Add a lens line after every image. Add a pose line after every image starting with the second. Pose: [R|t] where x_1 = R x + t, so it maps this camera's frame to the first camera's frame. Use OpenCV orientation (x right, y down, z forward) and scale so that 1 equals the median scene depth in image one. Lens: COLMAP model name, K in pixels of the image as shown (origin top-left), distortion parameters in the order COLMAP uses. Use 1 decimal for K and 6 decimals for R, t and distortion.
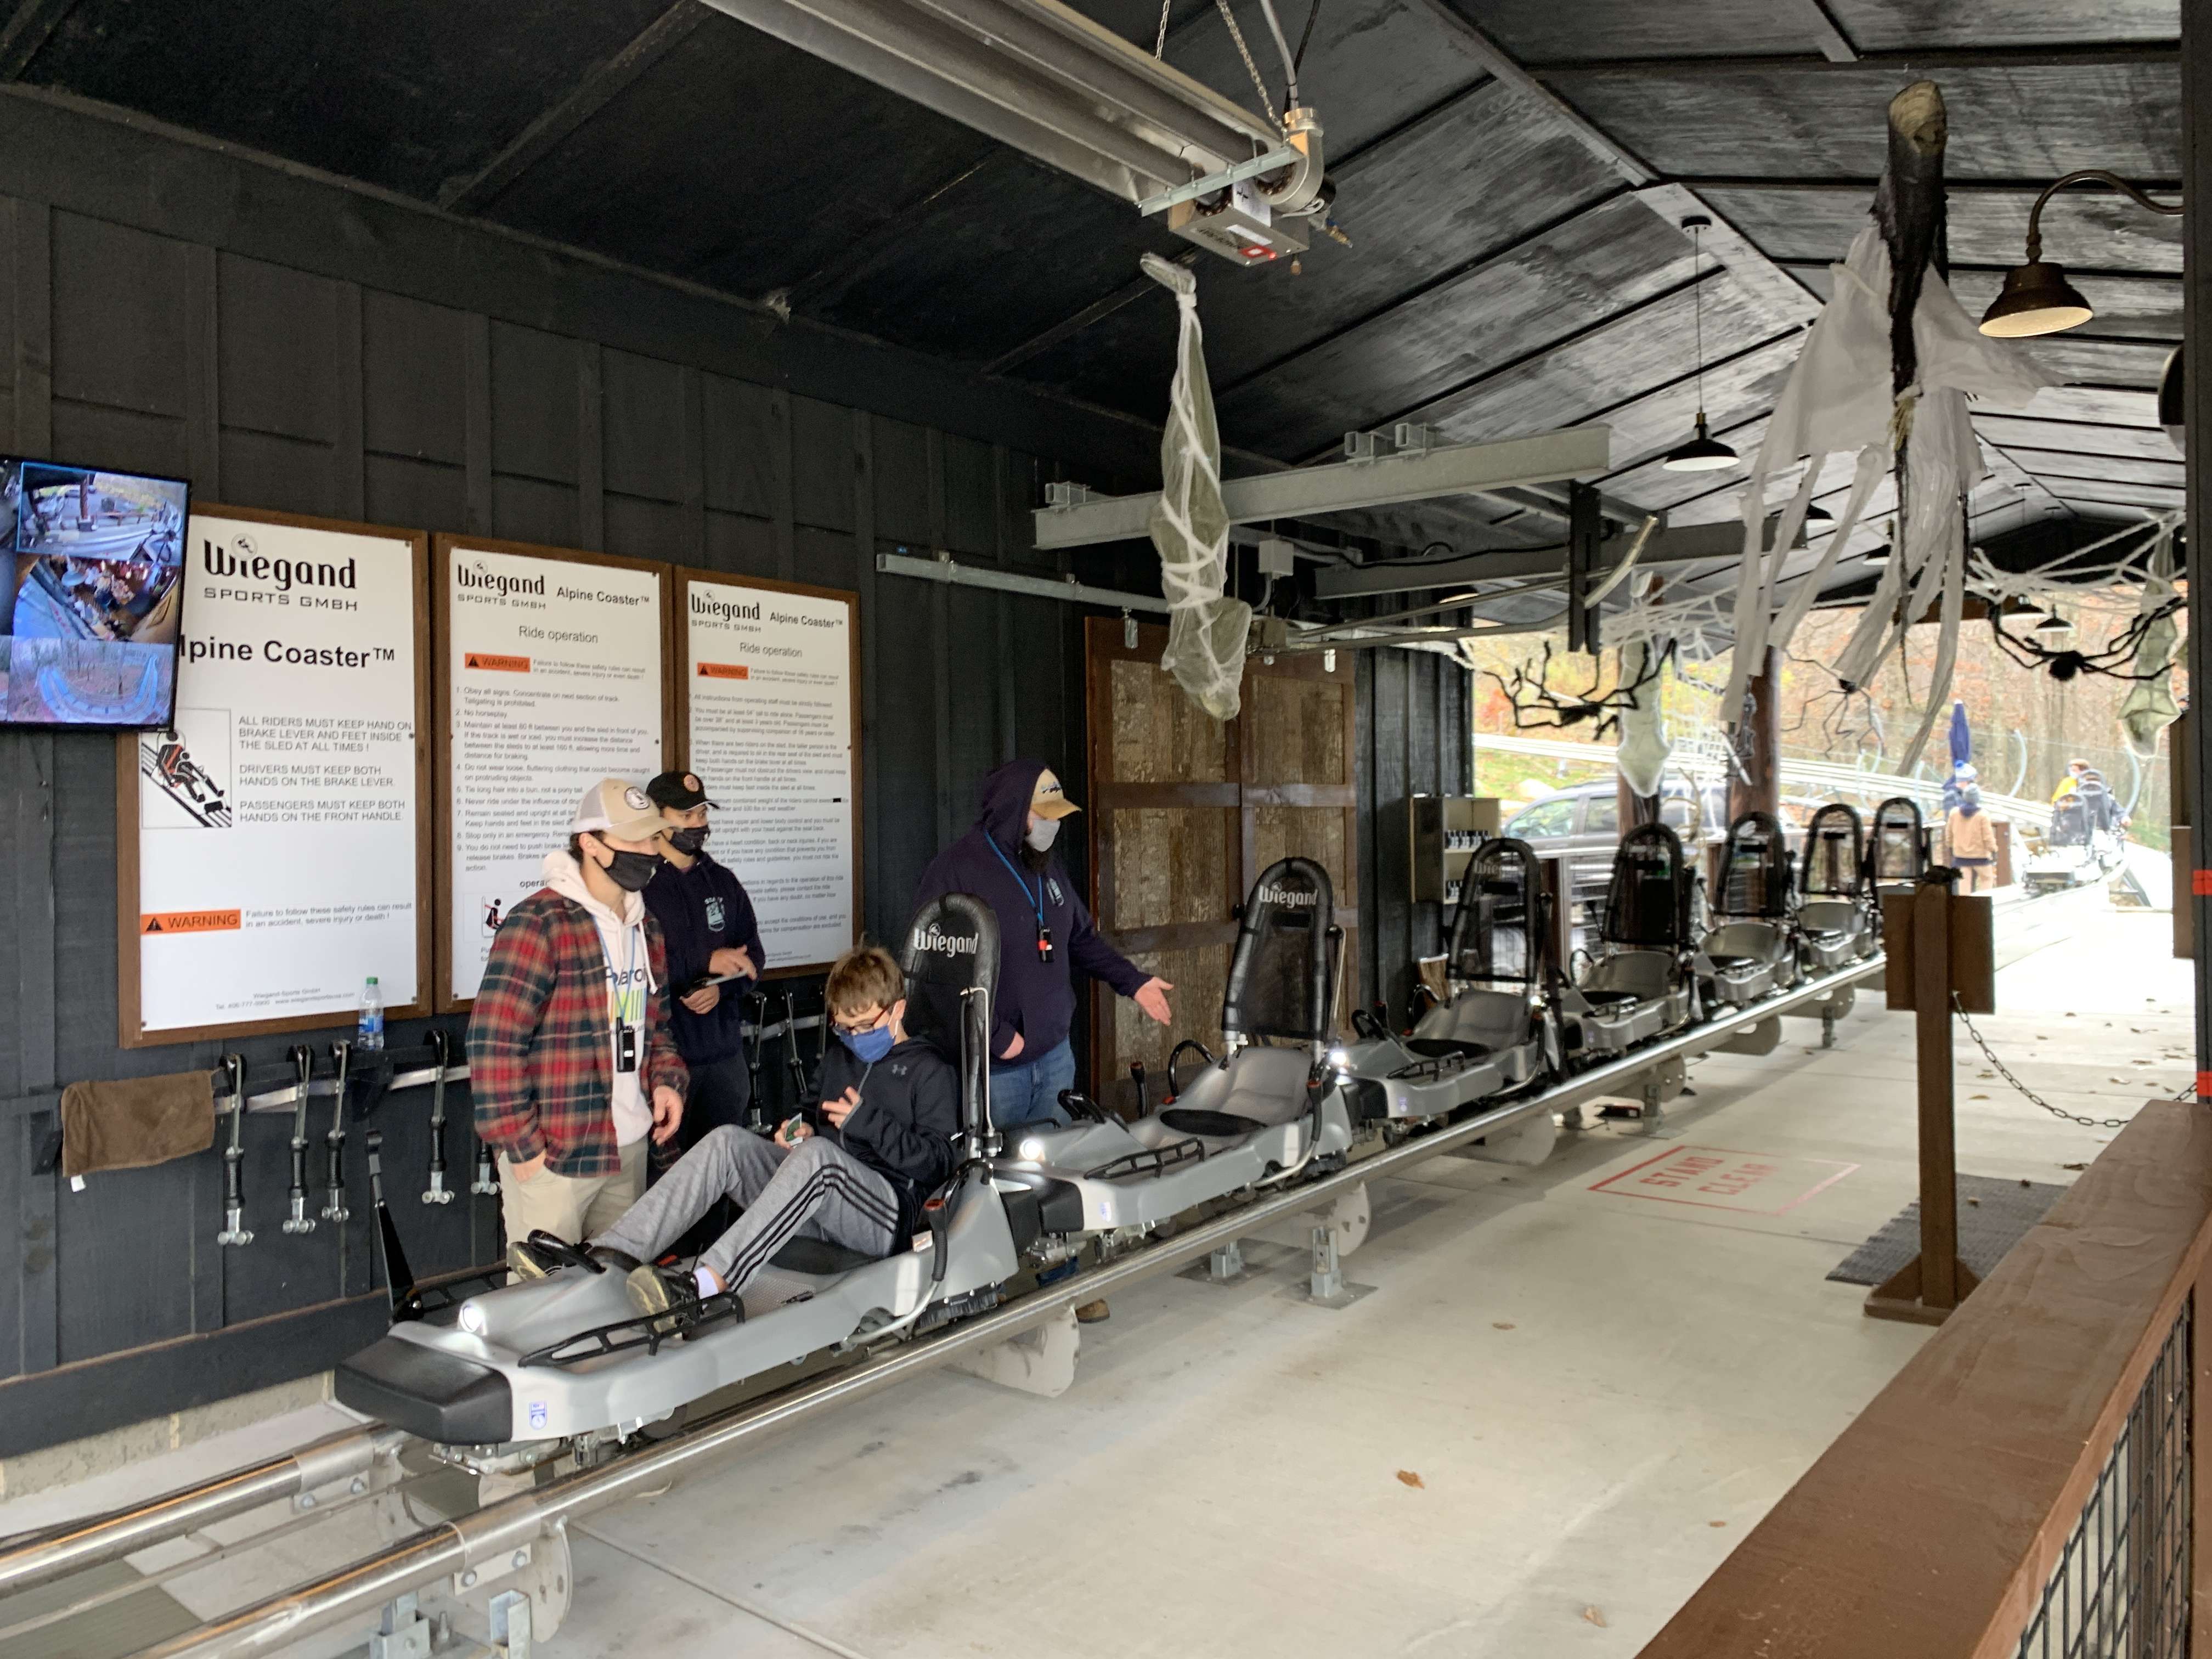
lens RADIAL K [[1671.0, 0, 1094.8], [0, 1671.0, 831.2], [0, 0, 1]] dist [0.016095, -0.007429]
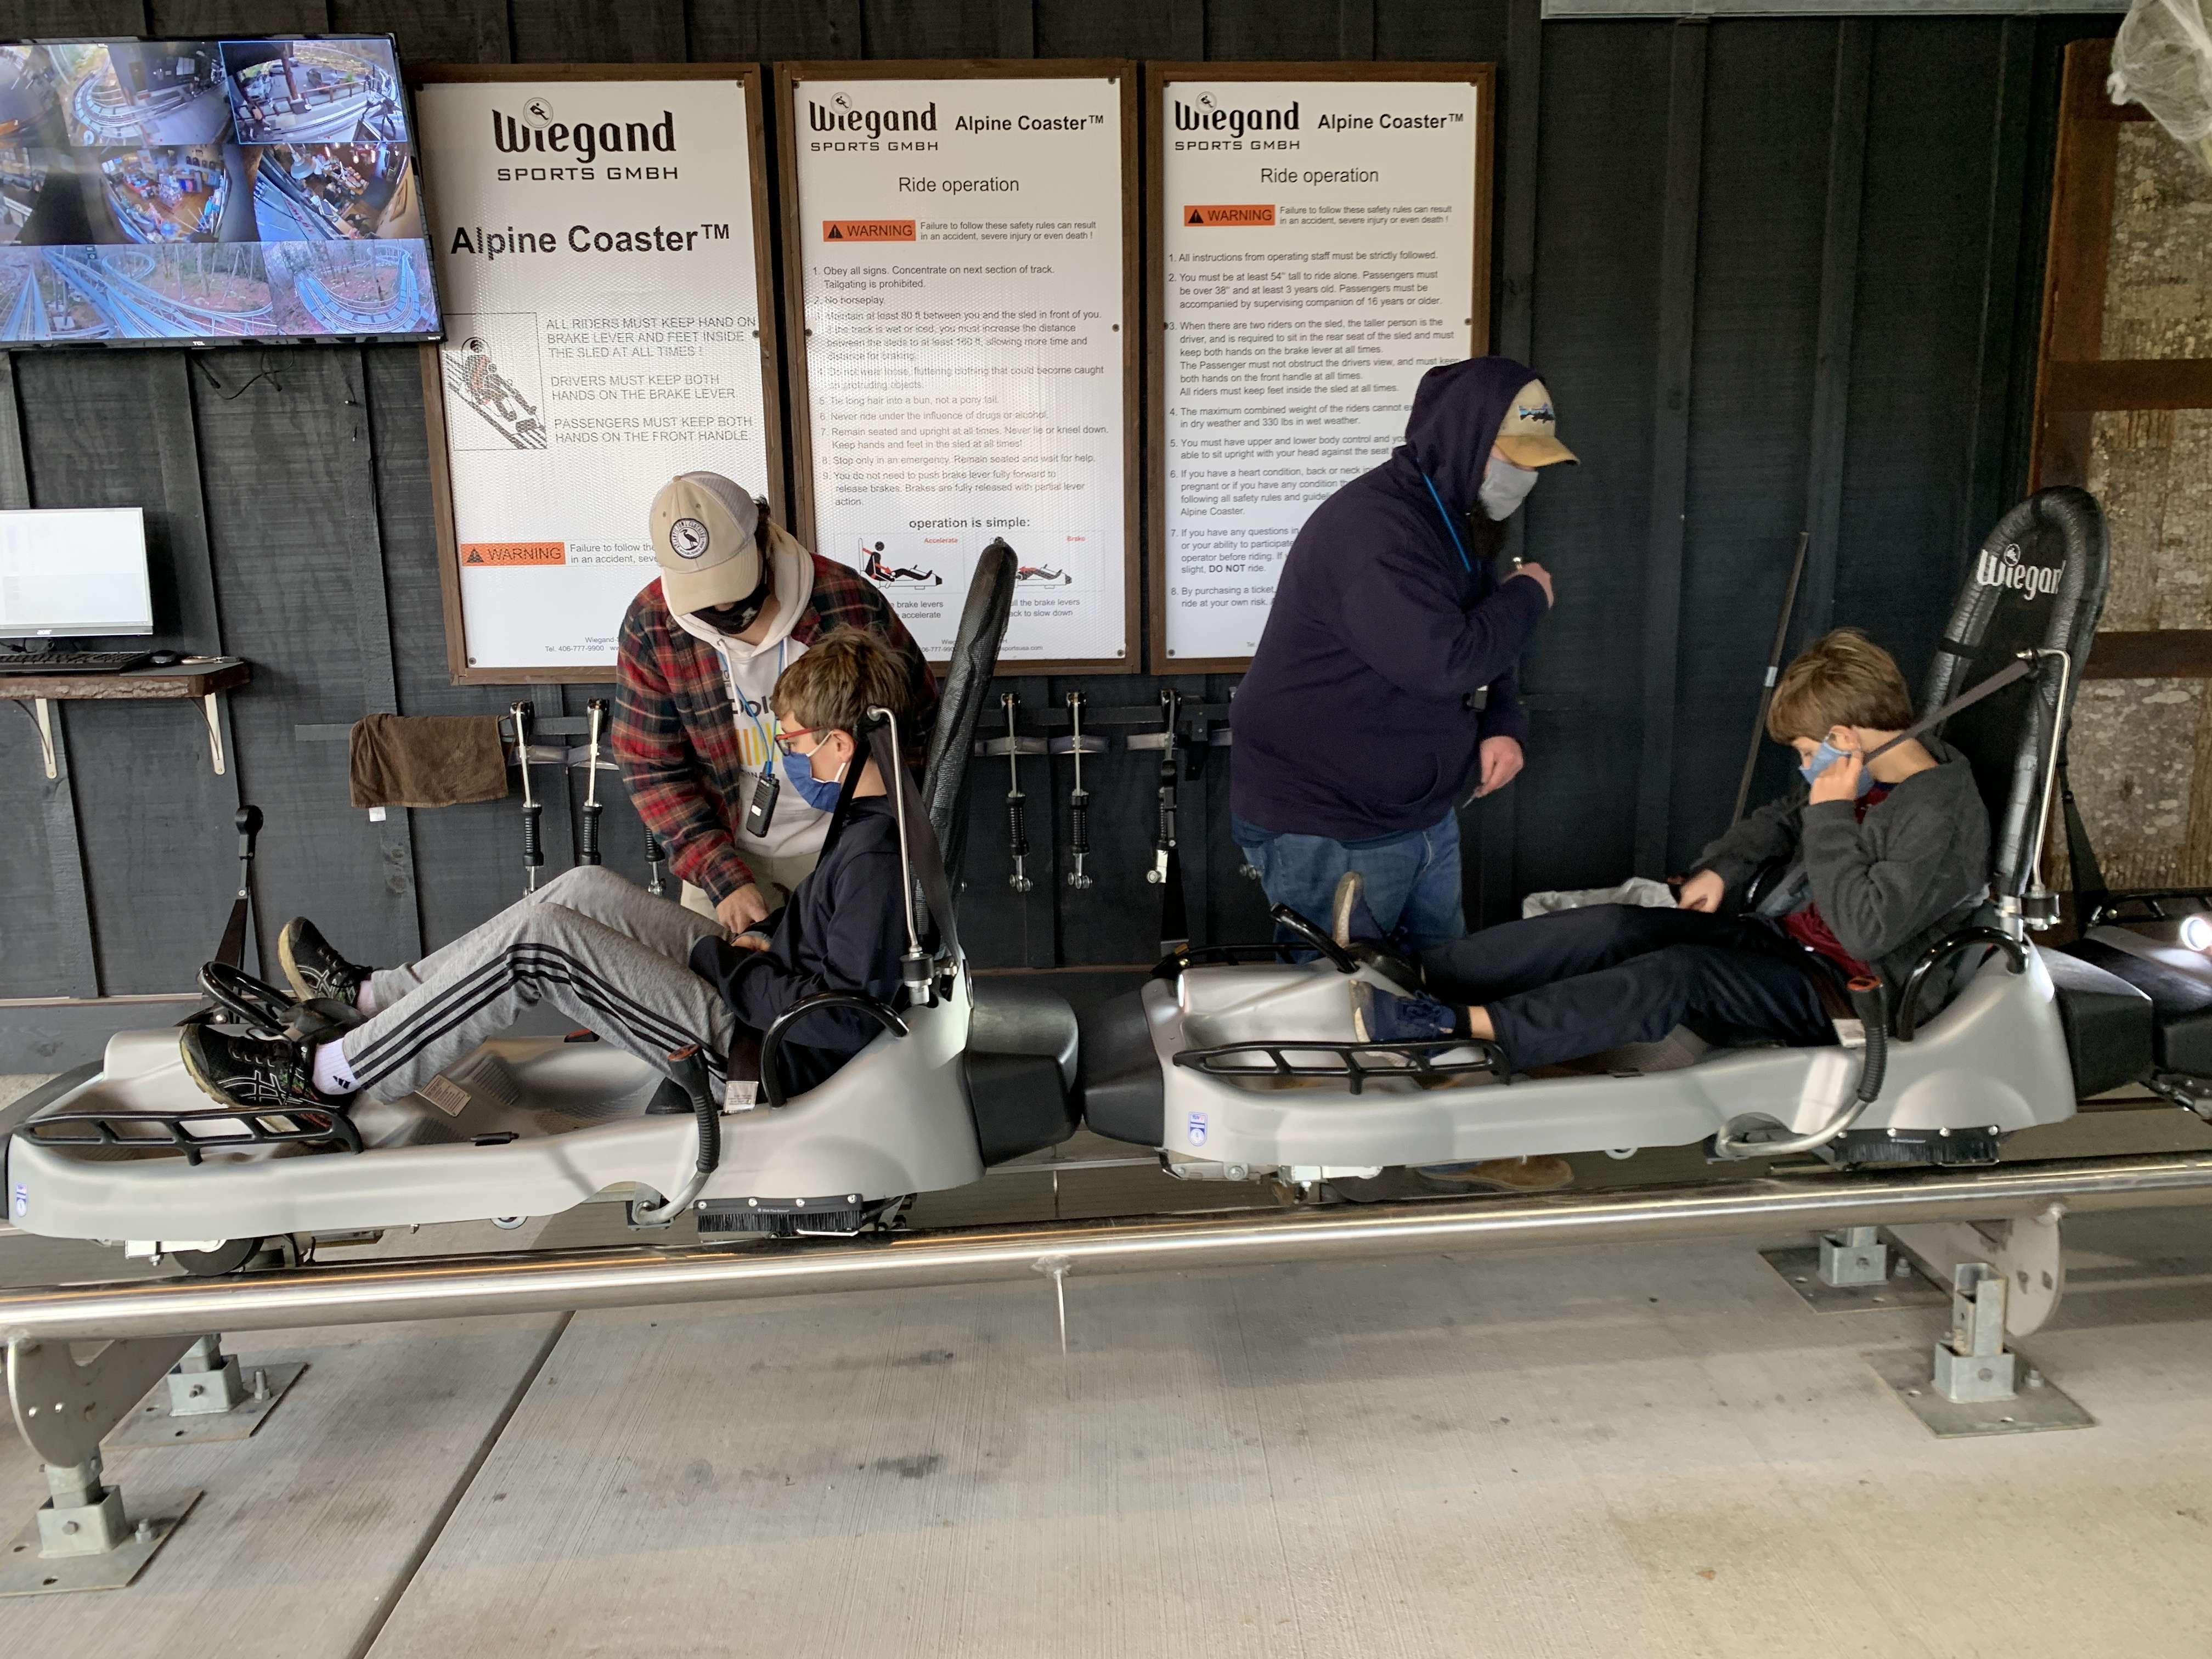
lens RADIAL K [[1671.0, 0, 1111.8], [0, 1671.0, 835.4], [0, 0, 1]] dist [0.016095, -0.007429]
pose [[0.658783, 0.151986, -0.736821, 0.360533], [0.001021, 0.979200, 0.202896, 0.017628], [0.752332, -0.134417, 0.644925, 0.594771]]
